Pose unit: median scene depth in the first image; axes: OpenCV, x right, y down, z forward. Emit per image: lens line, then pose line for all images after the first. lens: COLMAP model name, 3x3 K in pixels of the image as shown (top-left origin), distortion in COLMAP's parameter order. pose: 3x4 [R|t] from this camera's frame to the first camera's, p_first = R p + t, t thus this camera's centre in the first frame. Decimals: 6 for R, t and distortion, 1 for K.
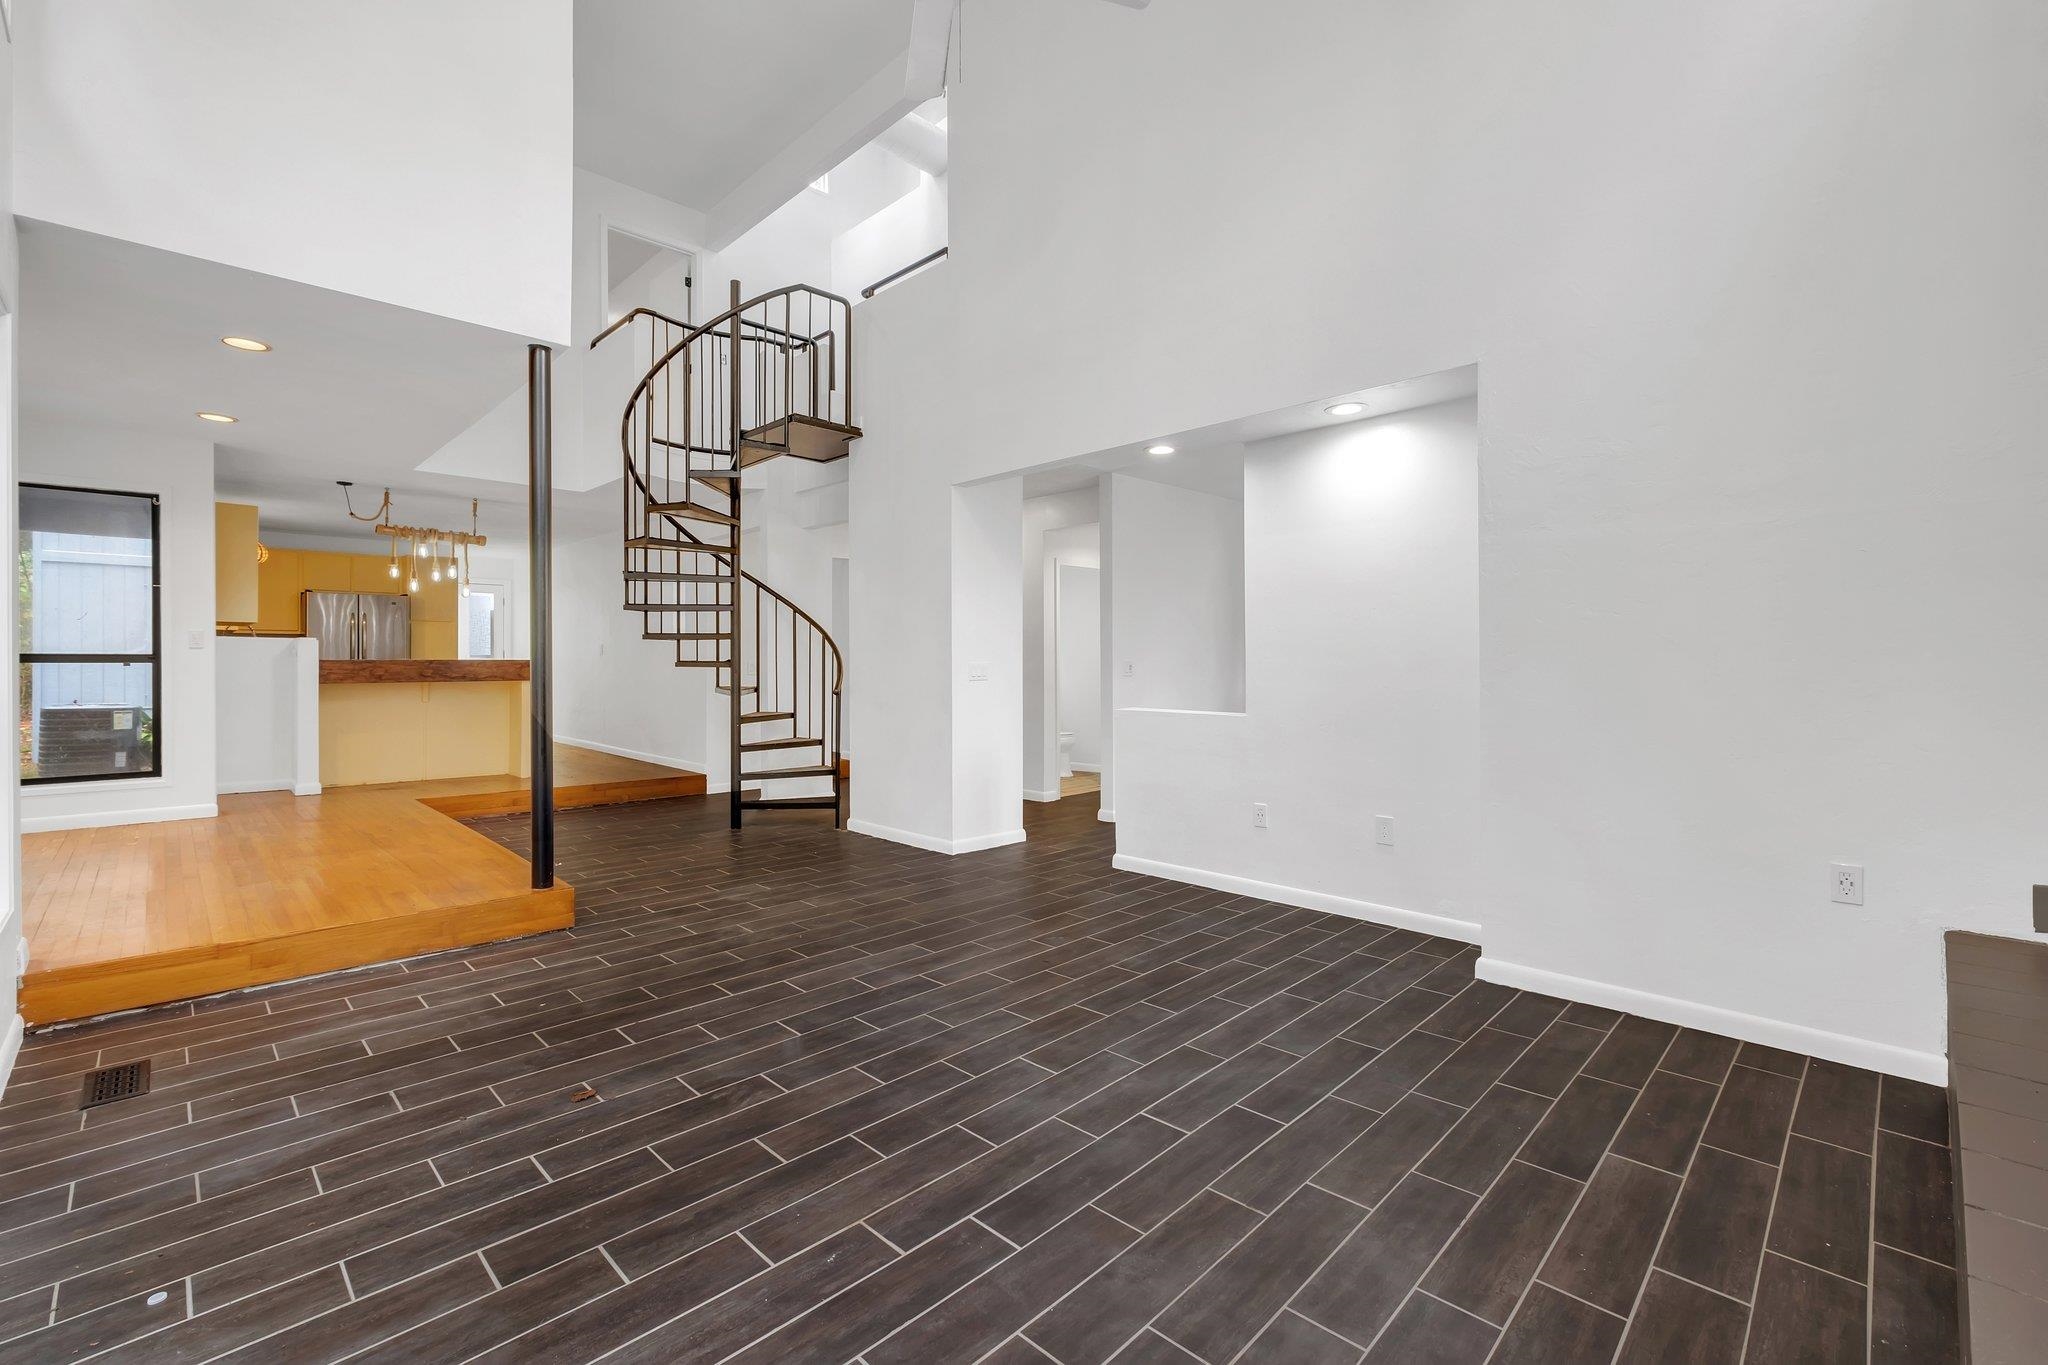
lens RADIAL K [[889.7, 0, 1024.1], [0, 889.7, 671.6], [0, 0, 1]] dist [-0.001740, 0.000130]
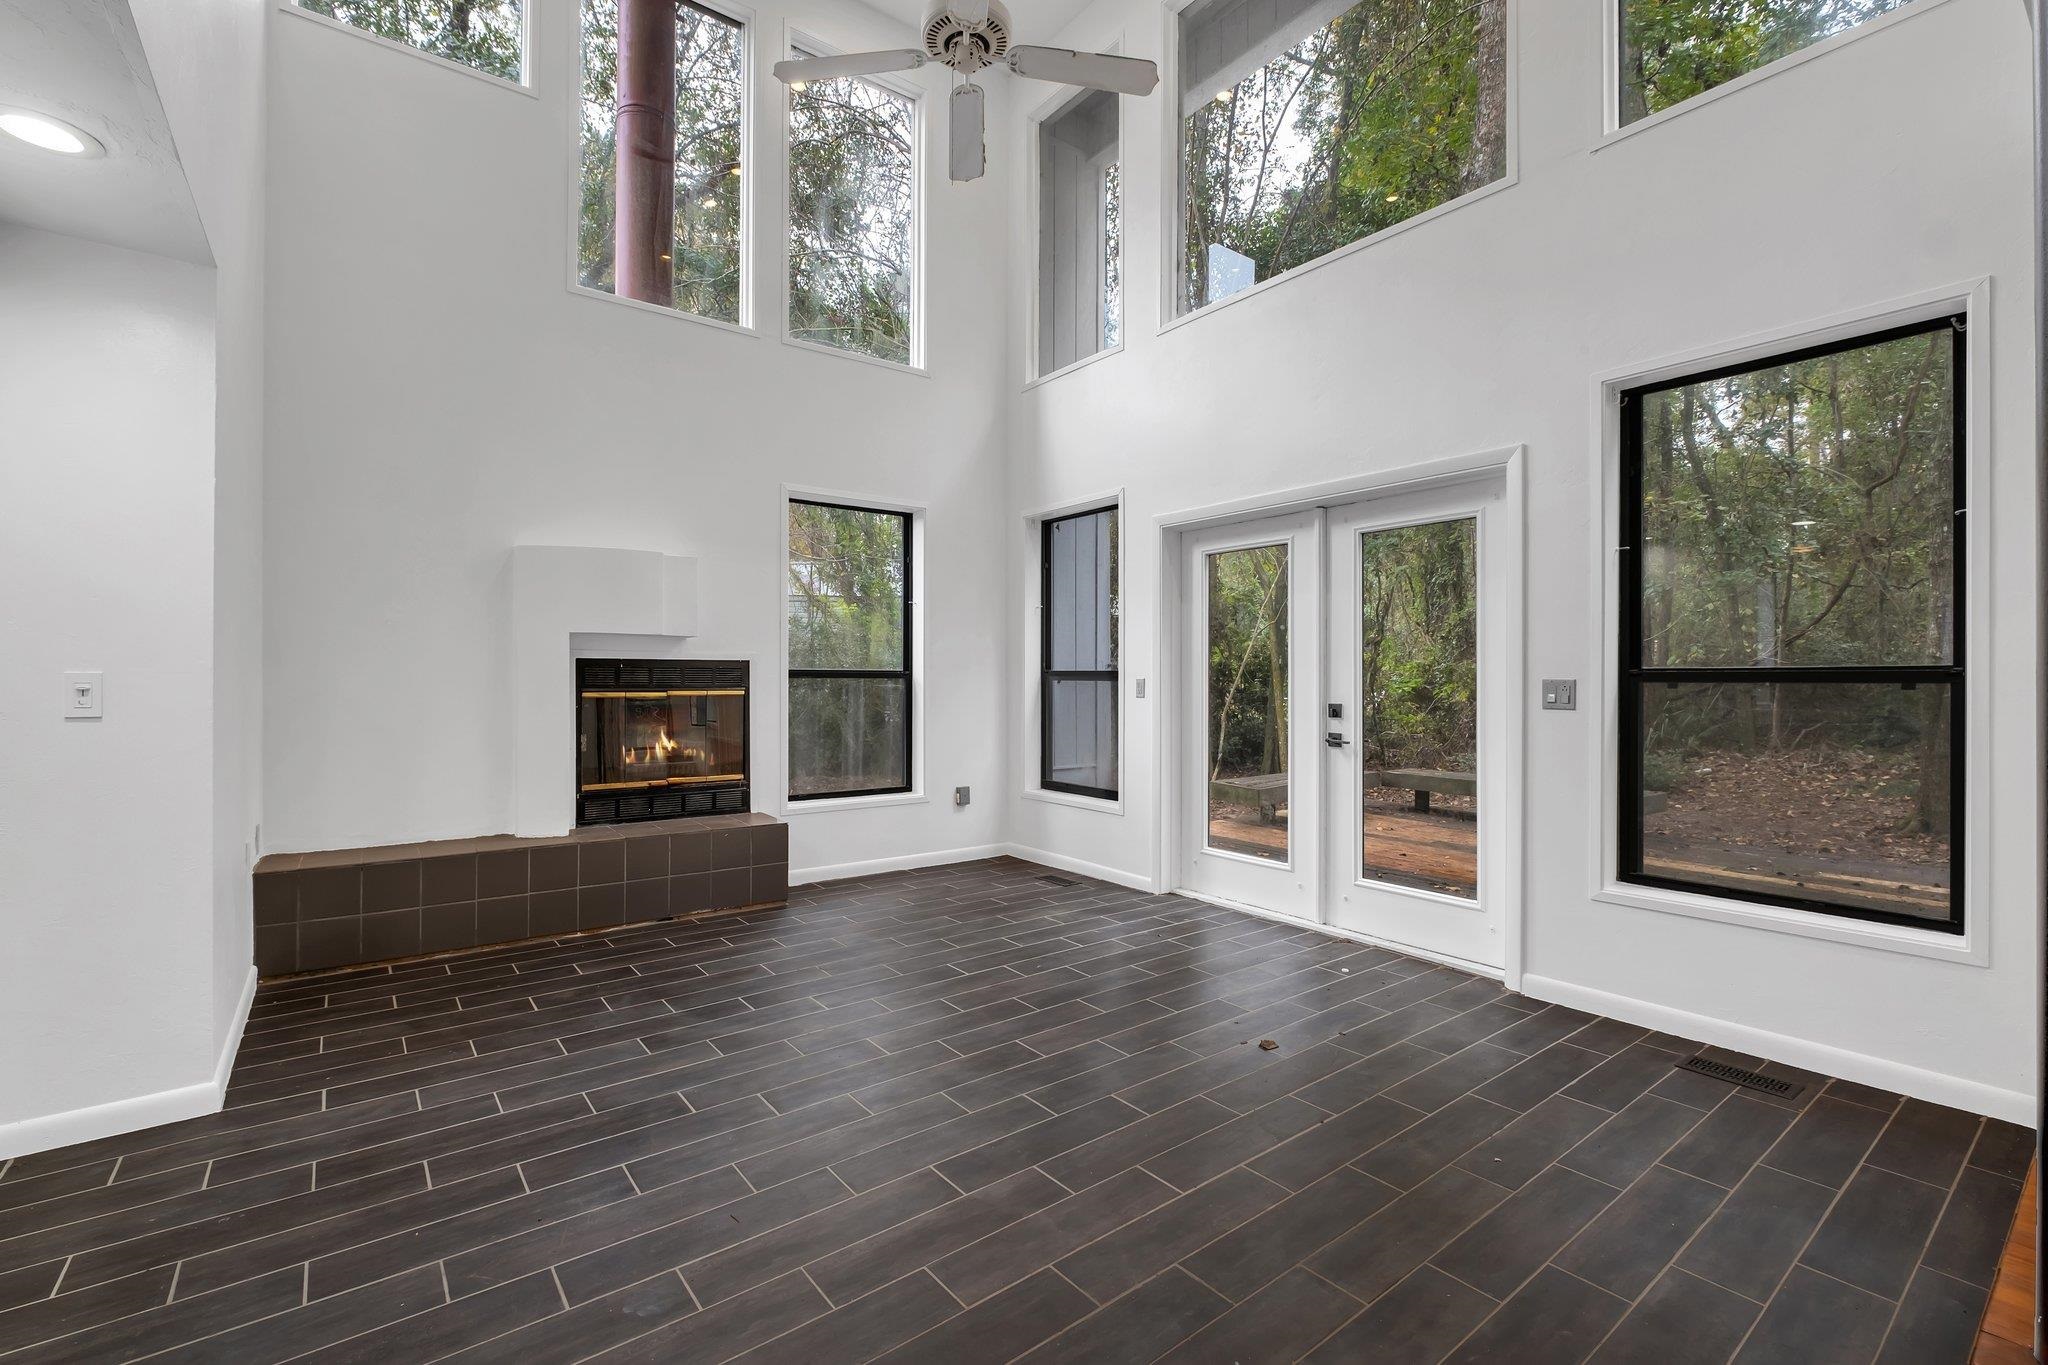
lens RADIAL K [[889.7, 0, 1027.5], [0, 889.7, 679.6], [0, 0, 1]] dist [-0.001740, 0.000130]
pose [[-0.991805, 0.001917, 0.127744, -0.279221], [0.003477, 0.999922, 0.011987, -0.019479], [-0.127711, 0.012333, -0.991735, 1.869072]]
